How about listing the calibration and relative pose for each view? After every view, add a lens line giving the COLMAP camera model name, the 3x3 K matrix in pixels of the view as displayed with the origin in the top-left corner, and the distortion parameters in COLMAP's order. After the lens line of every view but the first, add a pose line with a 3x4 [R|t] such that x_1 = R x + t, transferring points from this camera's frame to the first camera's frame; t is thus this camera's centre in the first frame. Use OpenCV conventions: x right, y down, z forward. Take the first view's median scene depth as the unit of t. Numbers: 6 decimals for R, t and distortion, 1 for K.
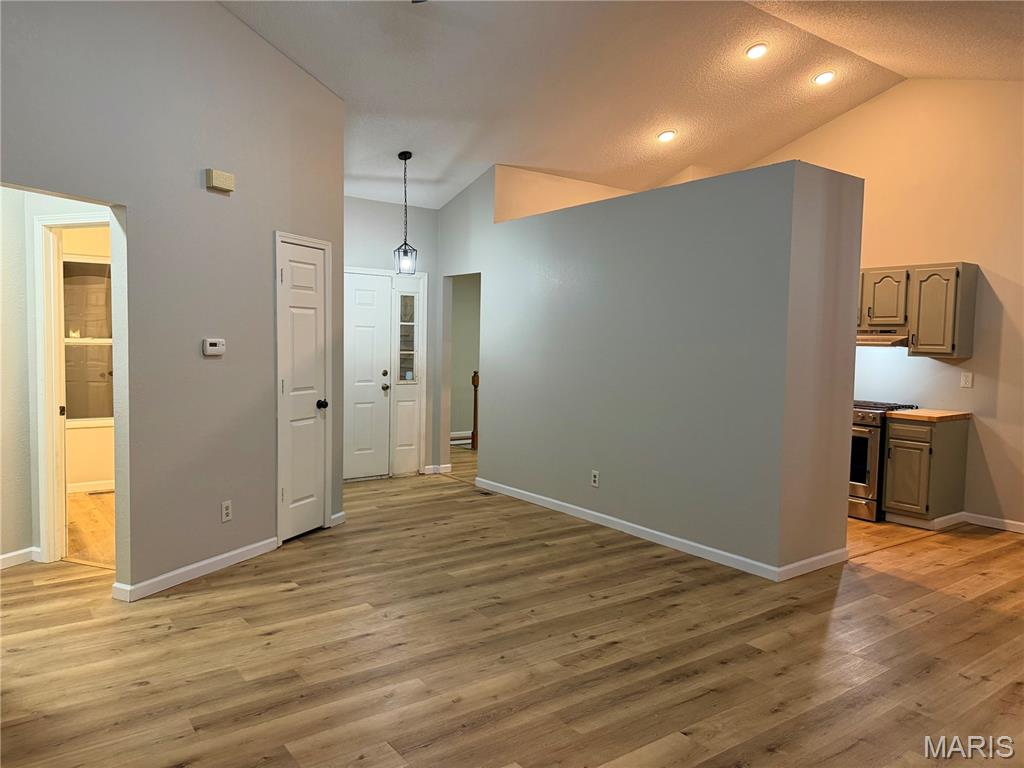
lens RADIAL K [[719.4, 0, 512.0], [0, 719.4, 384.0], [0, 0, 1]] dist [0.030083, -0.035473]
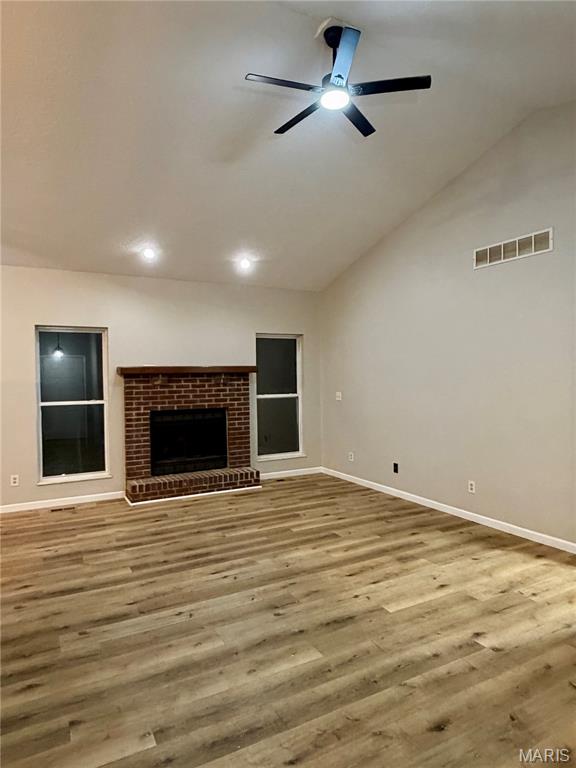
lens RADIAL K [[473.1, 0, 284.3], [0, 473.1, 382.4], [0, 0, 1]] dist [-0.004348, 0.004214]
pose [[-0.988762, -0.007498, 0.149311, -0.148033], [0.003663, 0.997226, 0.074338, -0.123805], [-0.149455, 0.074050, -0.985992, 1.804424]]
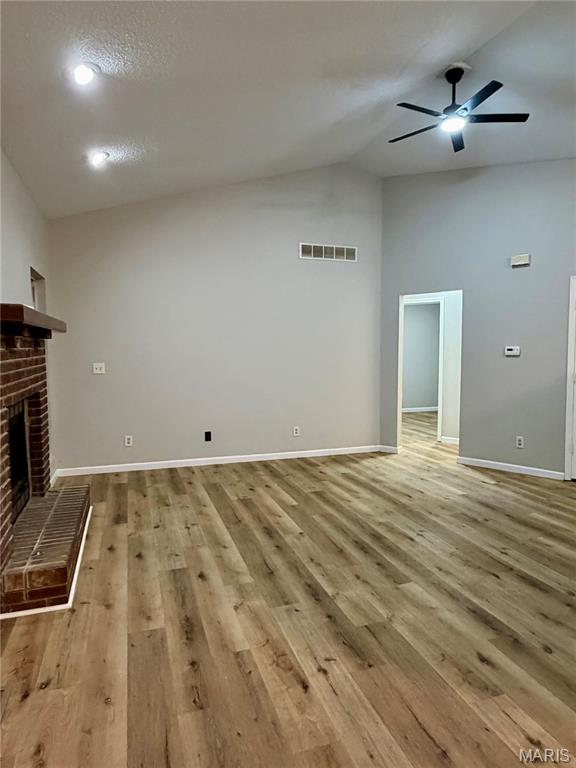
lens RADIAL K [[473.1, 0, 284.3], [0, 473.1, 382.4], [0, 0, 1]] dist [-0.004348, 0.004214]
pose [[-0.308448, 0.051375, -0.949853, 1.065641], [-0.060257, 0.995480, 0.073411, -0.028602], [0.949331, 0.079879, -0.303958, 0.936956]]
